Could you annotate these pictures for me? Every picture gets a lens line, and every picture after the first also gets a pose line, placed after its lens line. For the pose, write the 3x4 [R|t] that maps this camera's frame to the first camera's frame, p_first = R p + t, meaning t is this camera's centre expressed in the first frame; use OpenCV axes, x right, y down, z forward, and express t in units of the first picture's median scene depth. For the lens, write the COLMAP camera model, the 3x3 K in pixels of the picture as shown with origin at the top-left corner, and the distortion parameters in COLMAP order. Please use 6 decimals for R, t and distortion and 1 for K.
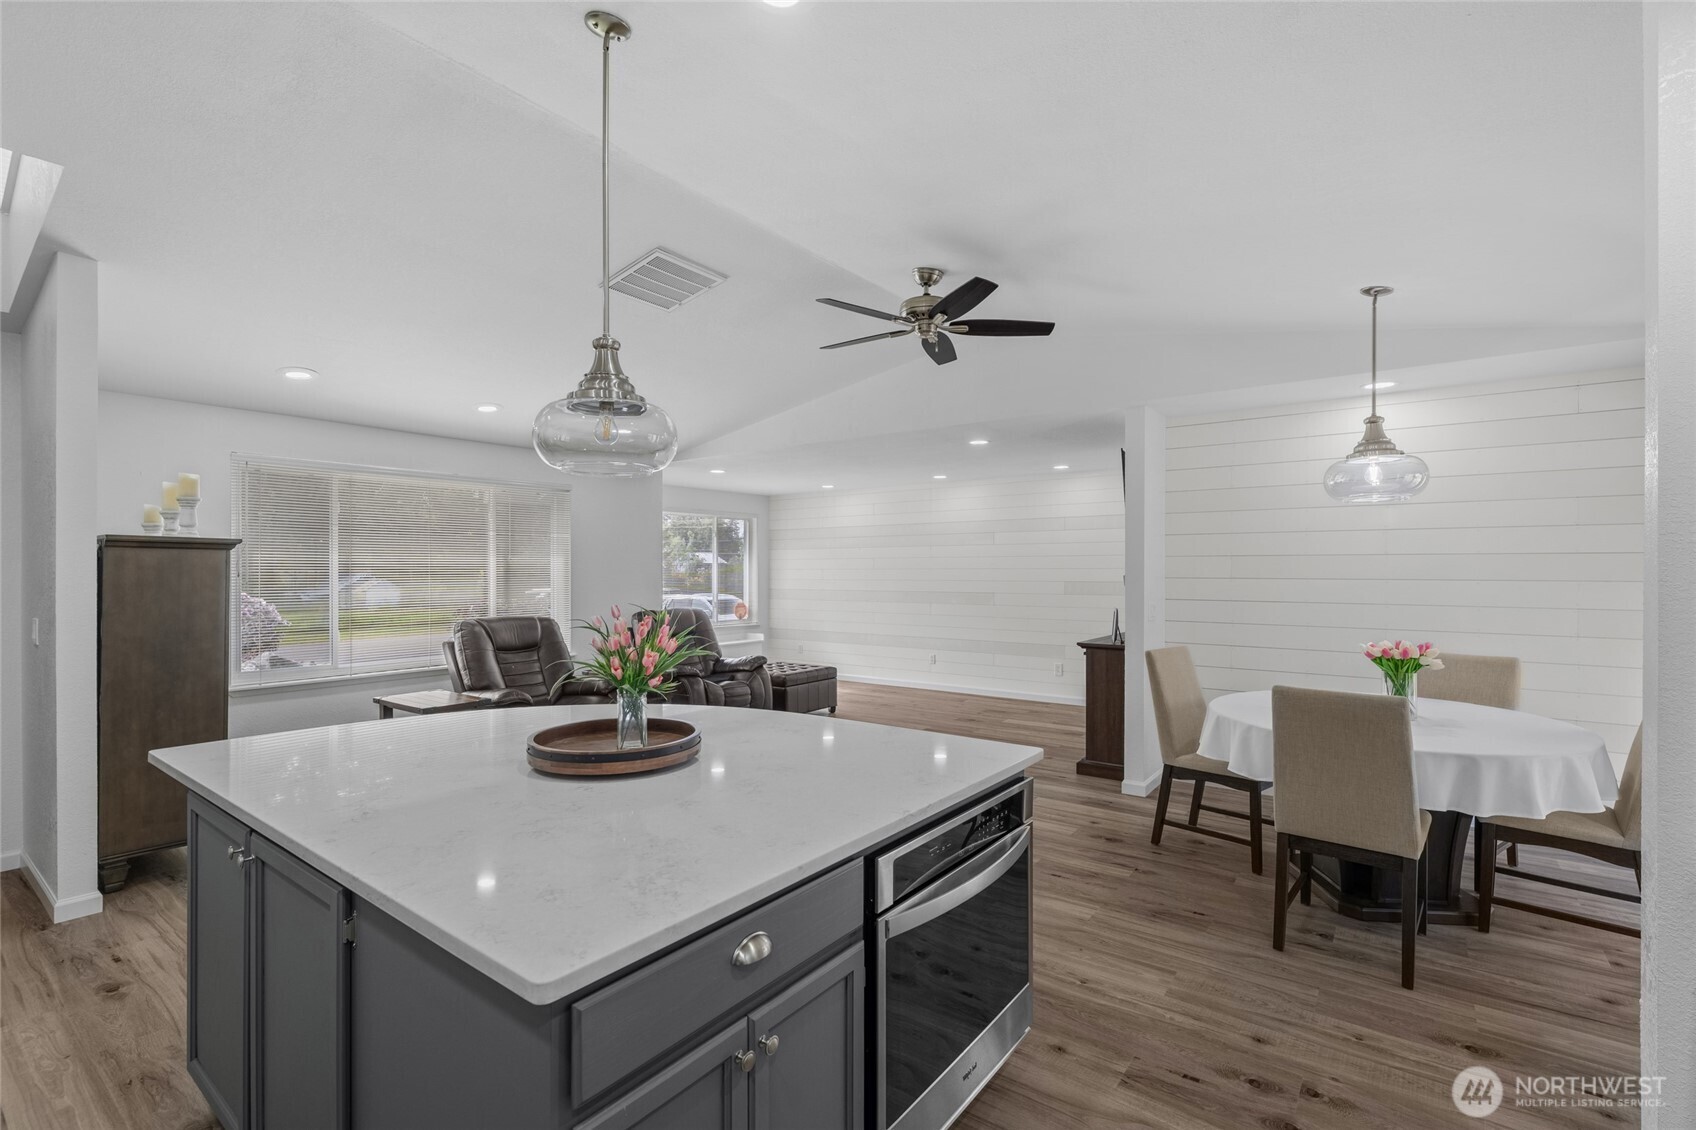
lens RADIAL K [[756.4, 0, 842.8], [0, 756.4, 573.0], [0, 0, 1]] dist [-0.003824, 0.000185]
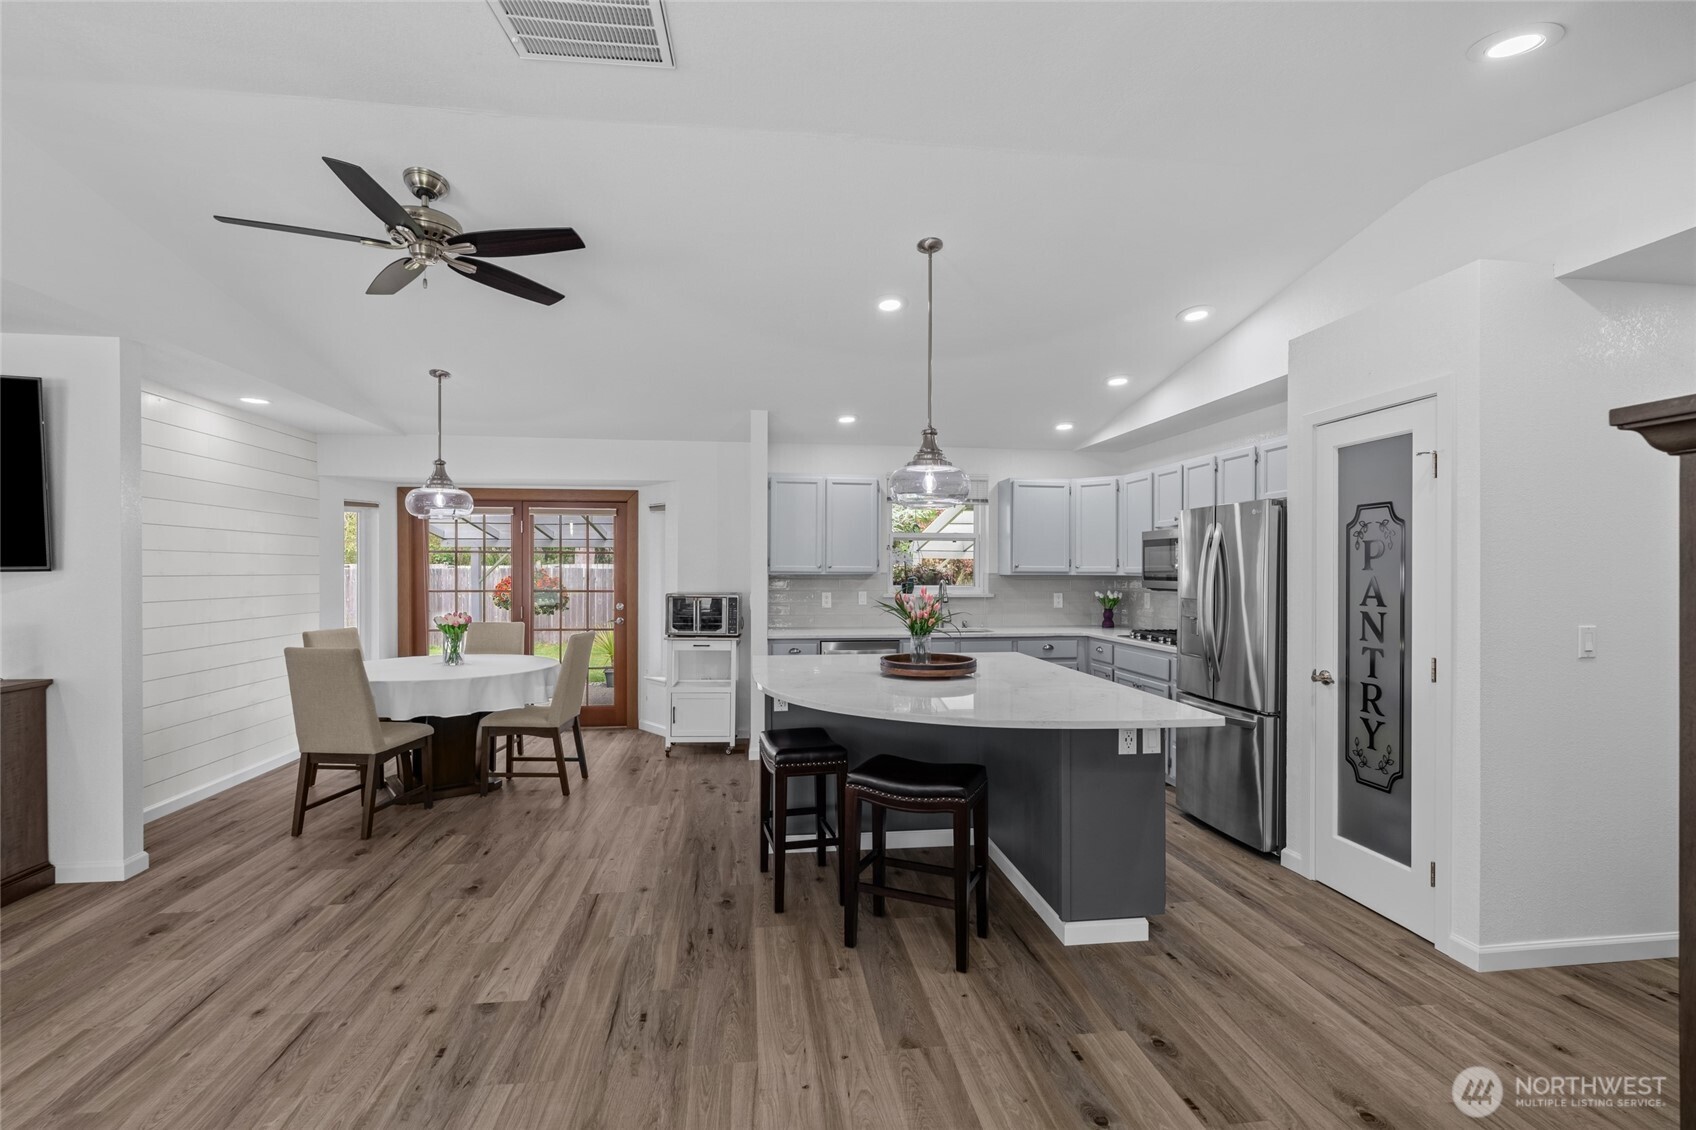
lens RADIAL K [[756.4, 0, 843.6], [0, 756.4, 567.8], [0, 0, 1]] dist [-0.003824, 0.000185]
pose [[-0.698638, 0.002303, 0.715472, -1.237011], [0.002617, 0.999996, -0.000662, 0.001306], [-0.715470, 0.001410, -0.698642, 2.058618]]
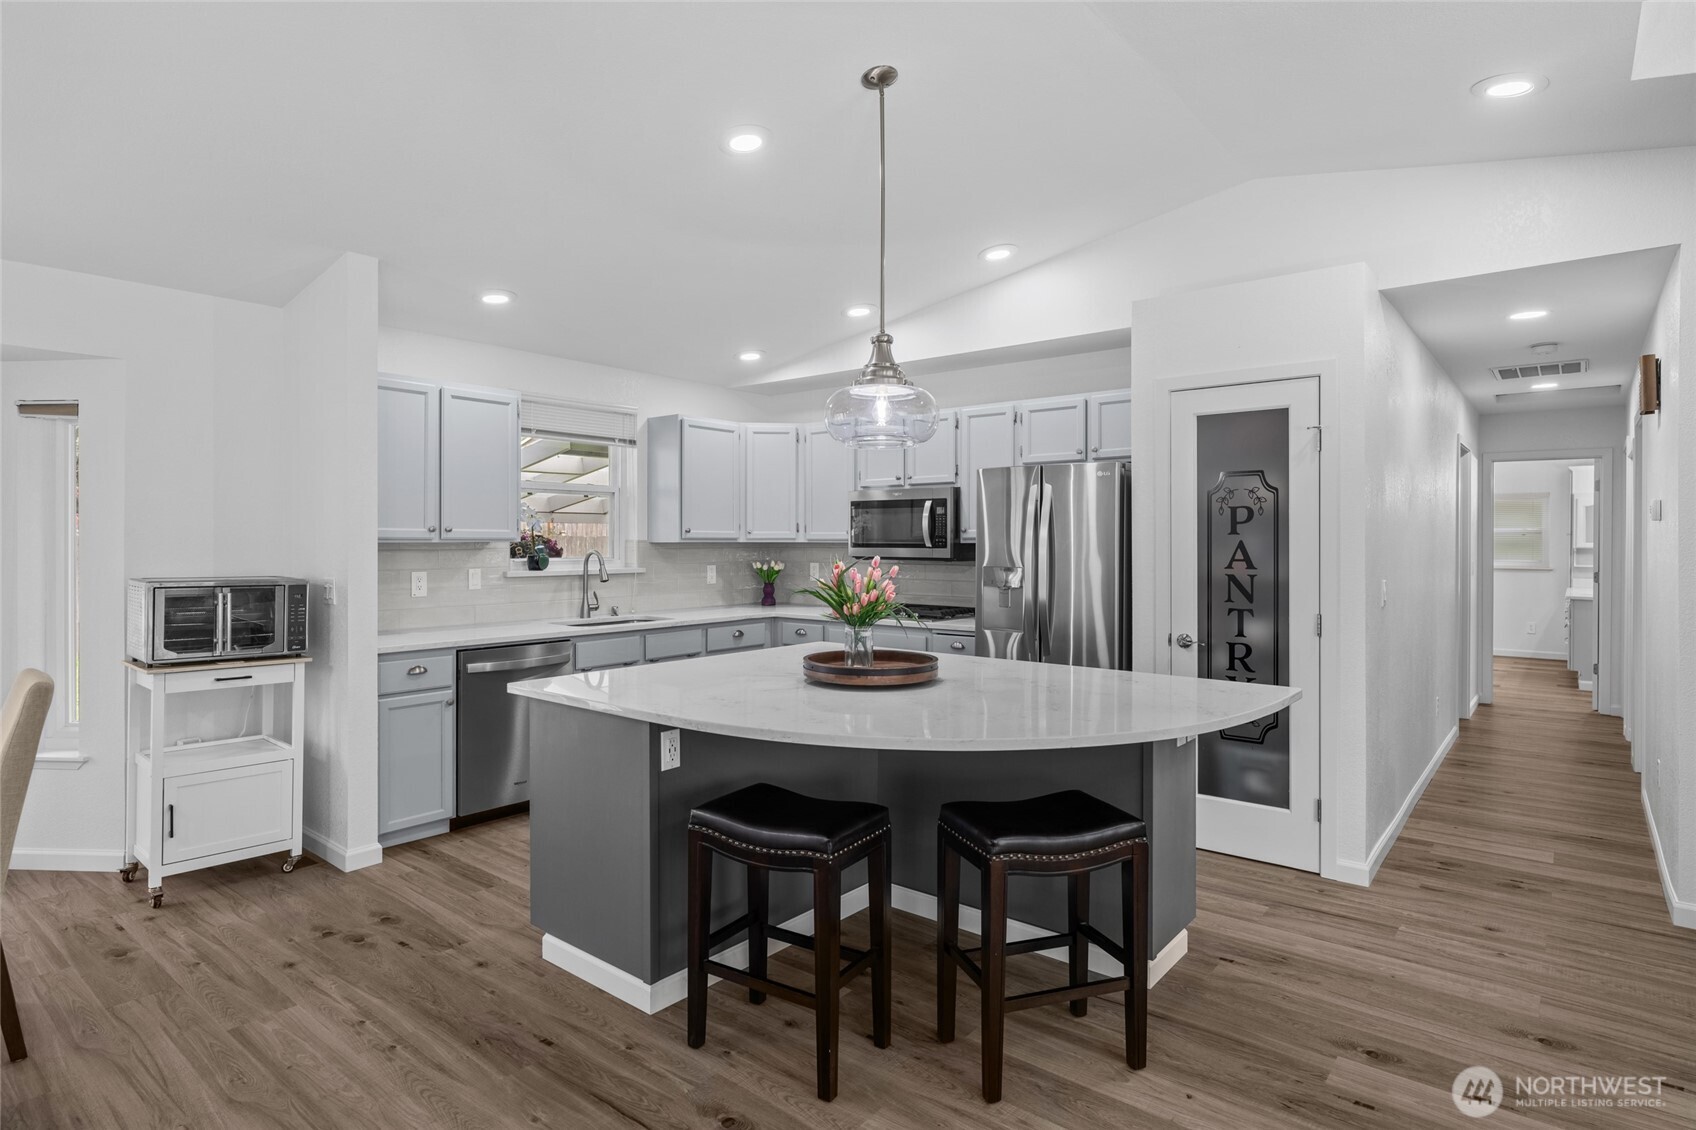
lens RADIAL K [[903.5, 0, 838.4], [0, 903.5, 535.5], [0, 0, 1]] dist [-0.003667, 0.000684]
pose [[-0.999053, 0.000440, 0.043503, -0.272686], [0.000439, 1.000000, -0.000034, 0.008493], [-0.043503, -0.000015, -0.999053, 2.164973]]
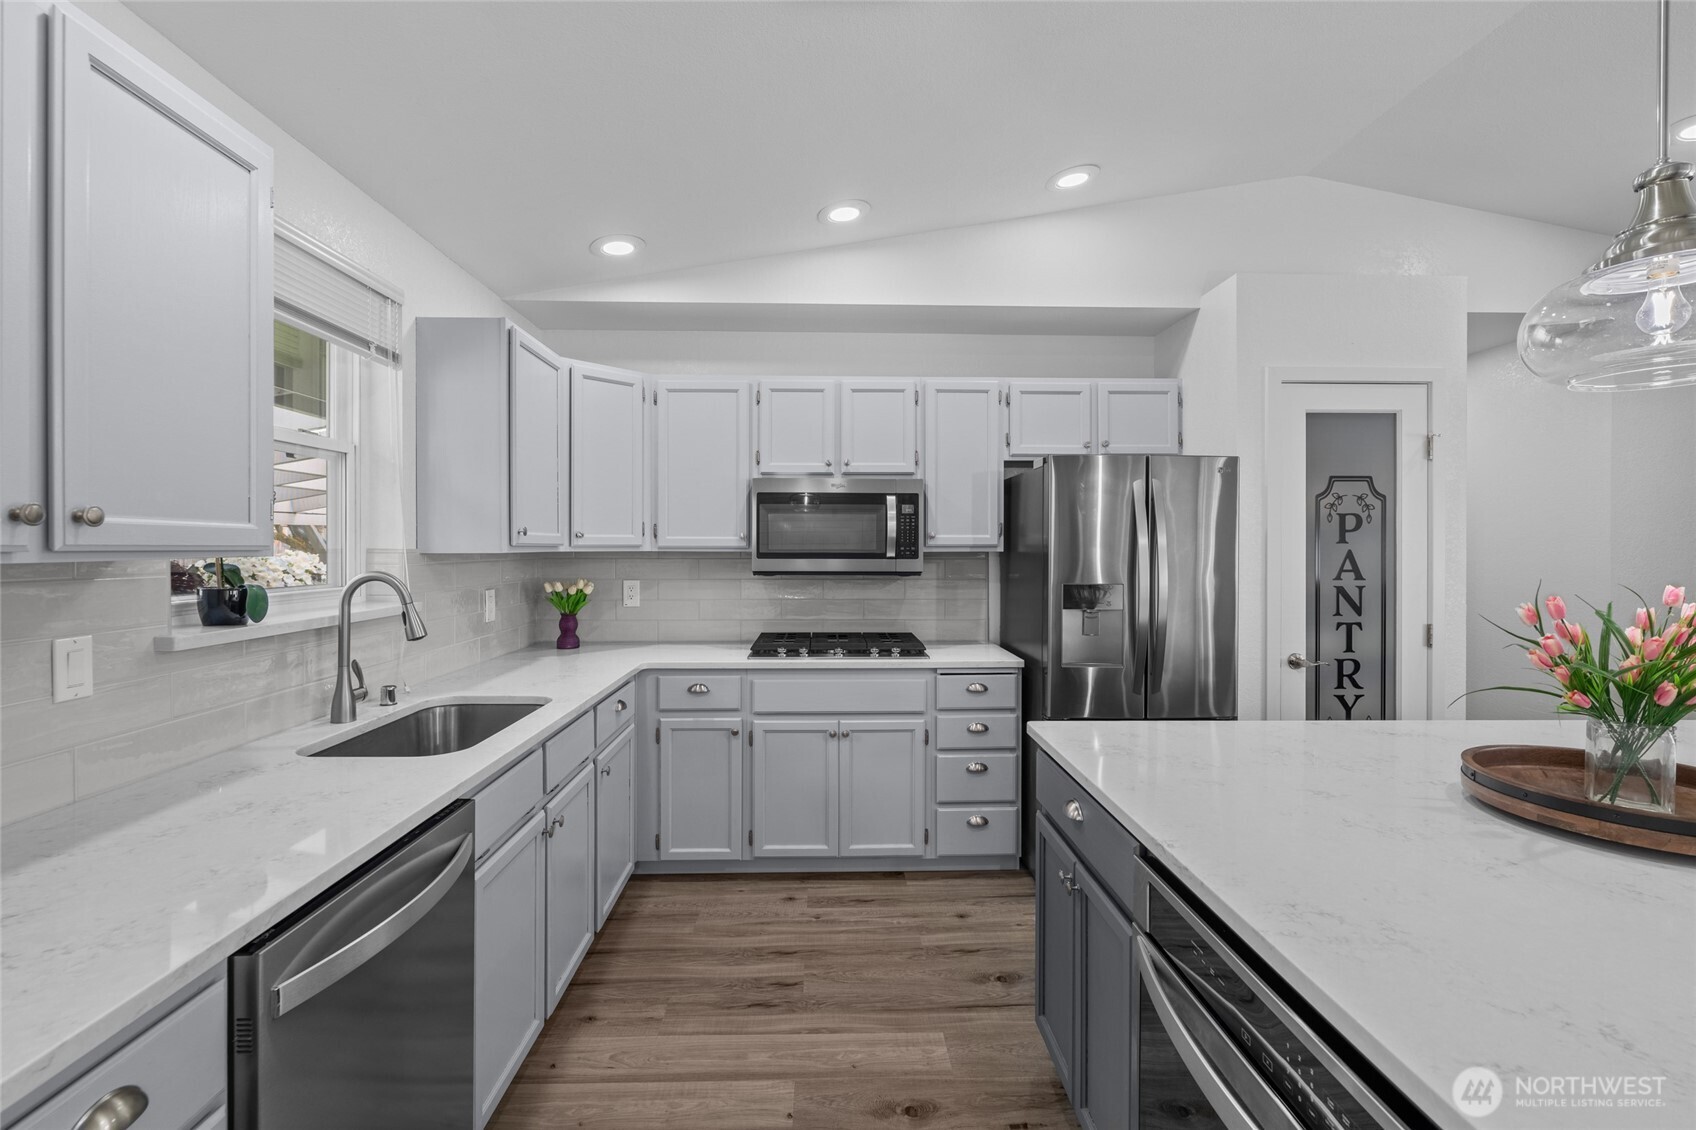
lens RADIAL K [[756.4, 0, 838.4], [0, 756.4, 547.3], [0, 0, 1]] dist [-0.003824, 0.000185]
pose [[-0.783090, 0.001736, -0.621906, 0.563384], [-0.004606, 0.999952, 0.008592, 0.006415], [0.621892, 0.009593, -0.783045, 0.947074]]
